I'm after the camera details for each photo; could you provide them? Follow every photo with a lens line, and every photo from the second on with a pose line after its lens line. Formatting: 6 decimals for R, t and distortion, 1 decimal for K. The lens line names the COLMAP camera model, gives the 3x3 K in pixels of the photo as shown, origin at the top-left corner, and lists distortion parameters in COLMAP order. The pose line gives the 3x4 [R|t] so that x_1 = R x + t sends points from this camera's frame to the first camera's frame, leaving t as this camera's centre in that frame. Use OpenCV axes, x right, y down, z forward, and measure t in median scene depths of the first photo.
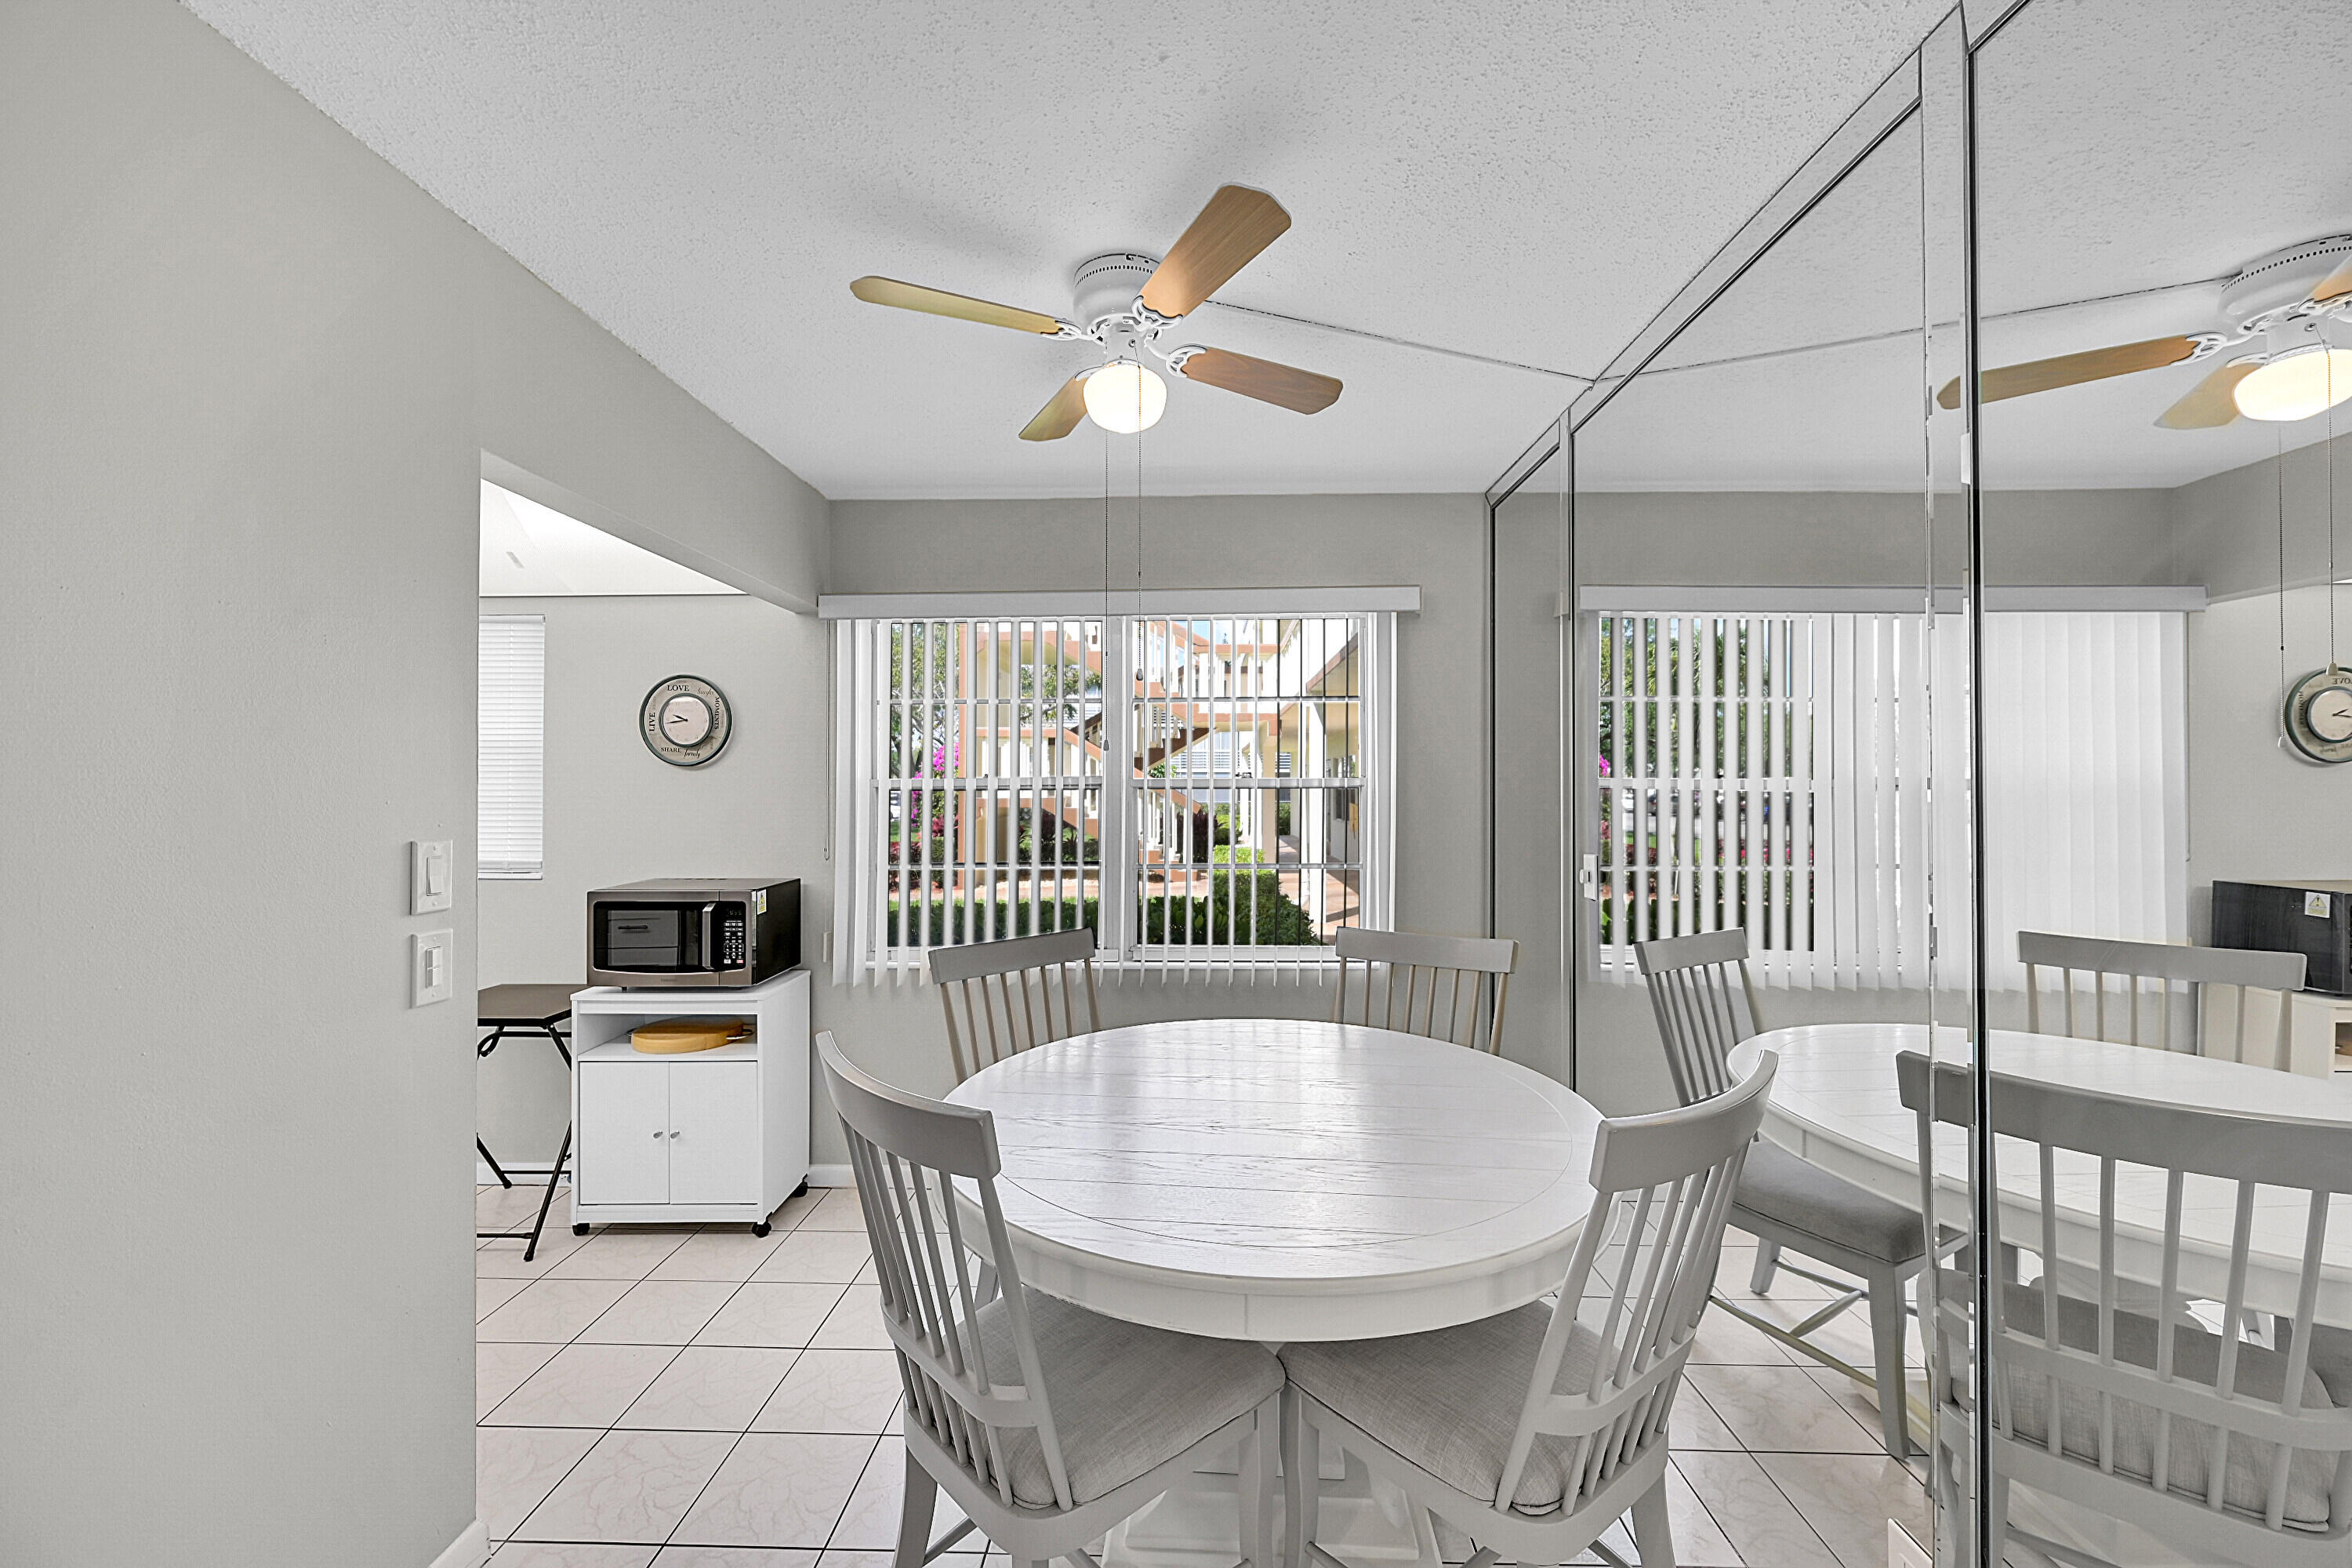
lens RADIAL K [[922.5, 0, 1183.6], [0, 922.5, 779.6], [0, 0, 1]] dist [-0.006800, 0.000672]
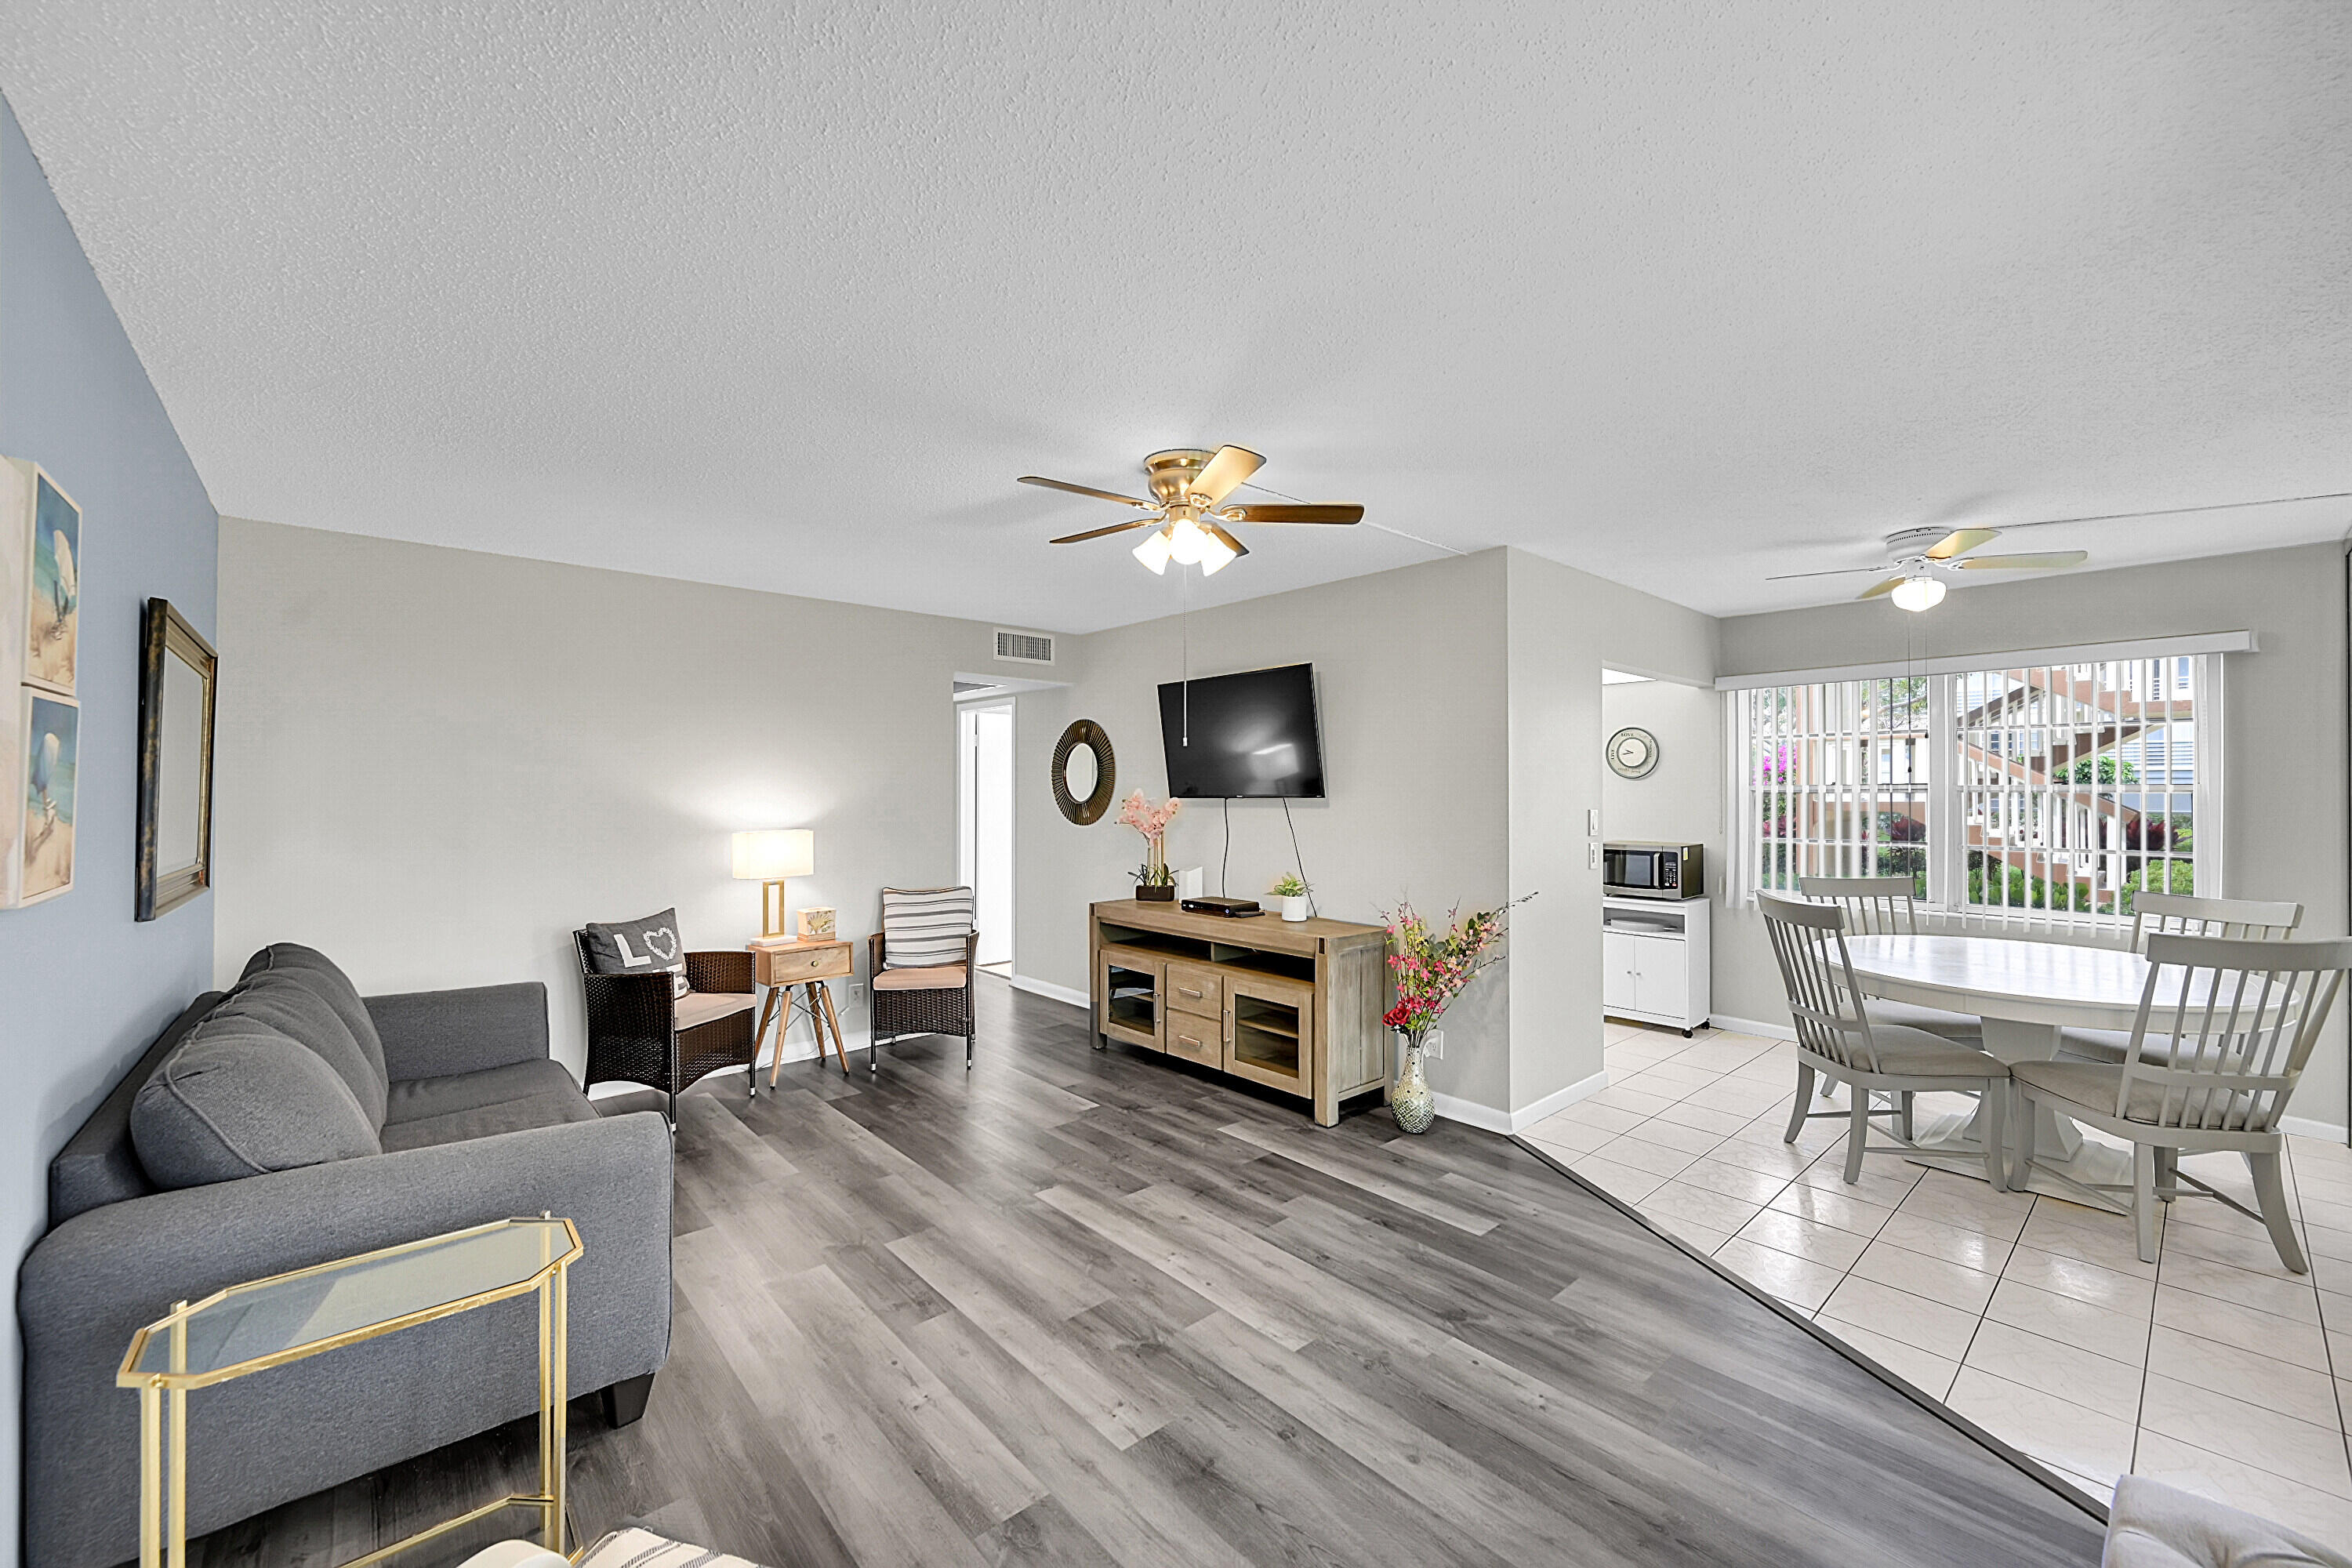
lens RADIAL K [[922.5, 0, 1183.6], [0, 922.5, 779.6], [0, 0, 1]] dist [-0.006800, 0.000672]
pose [[0.686248, -0.003918, -0.727357, 0.165557], [0.001071, 0.999990, -0.004376, -0.005735], [0.727366, 0.002224, 0.686246, -0.880870]]
